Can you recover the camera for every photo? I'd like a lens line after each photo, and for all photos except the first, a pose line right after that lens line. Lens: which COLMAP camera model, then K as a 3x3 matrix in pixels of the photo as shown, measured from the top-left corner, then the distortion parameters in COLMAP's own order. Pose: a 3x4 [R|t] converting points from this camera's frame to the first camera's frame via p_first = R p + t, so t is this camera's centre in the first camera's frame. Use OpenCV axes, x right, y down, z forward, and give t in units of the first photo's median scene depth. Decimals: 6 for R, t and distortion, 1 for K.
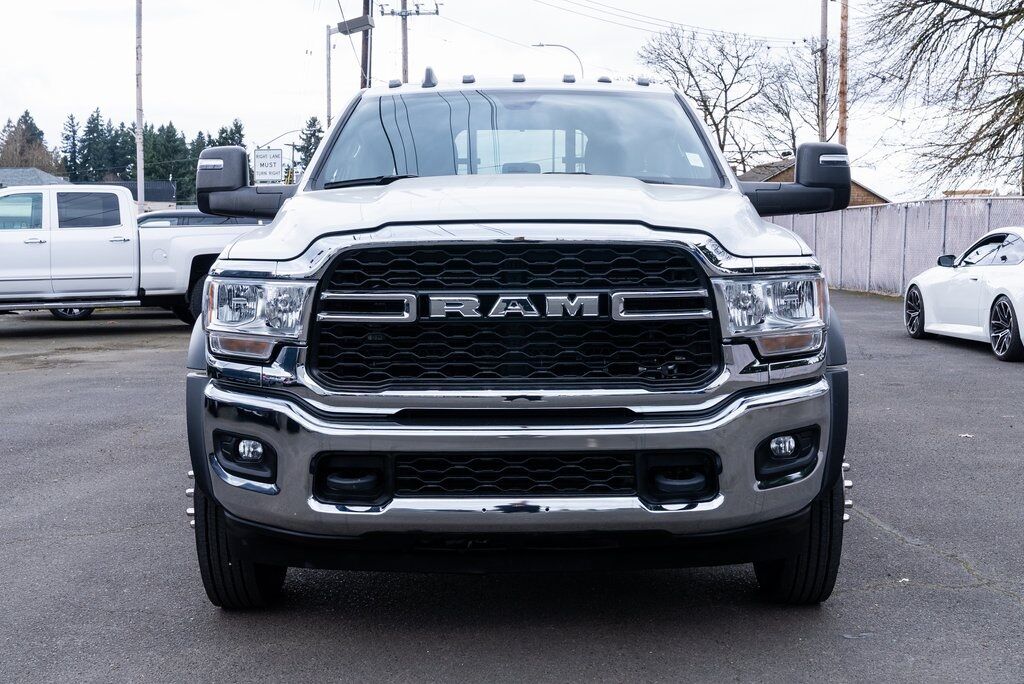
lens RADIAL K [[1296.9, 0, 512.0], [0, 1296.9, 342.0], [0, 0, 1]] dist [0.027910, 0.029375]
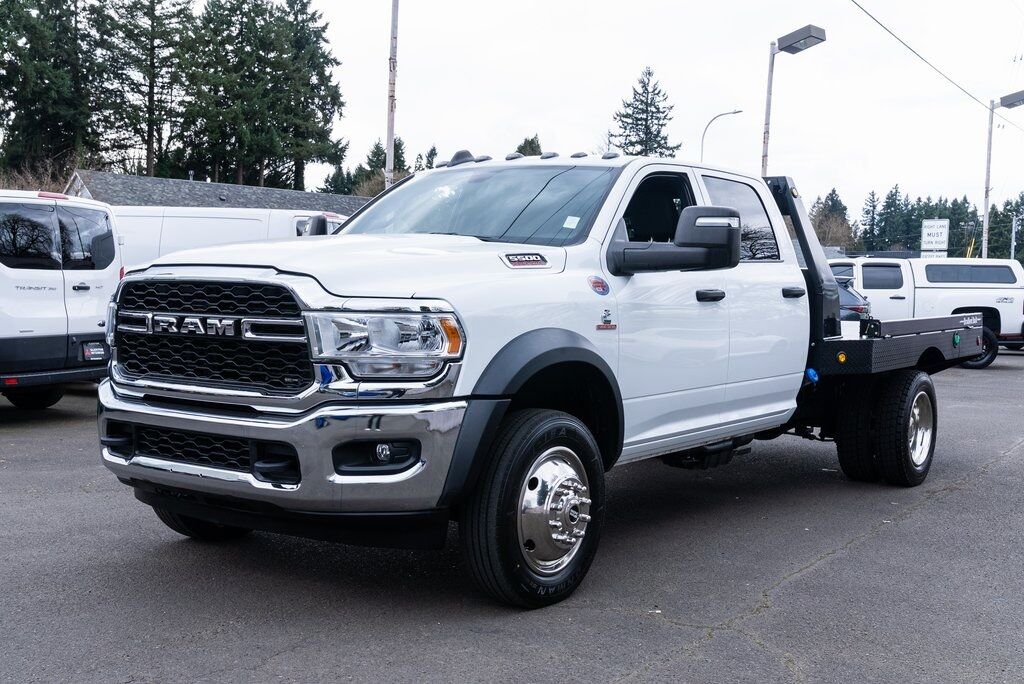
lens RADIAL K [[1201.3, 0, 512.0], [0, 1201.3, 342.0], [0, 0, 1]] dist [-0.007798, 0.015726]
pose [[0.807936, 0.051825, -0.586987, 0.908025], [-0.079711, 0.996581, -0.021726, -0.008155], [0.583855, 0.064343, 0.809304, 0.139601]]
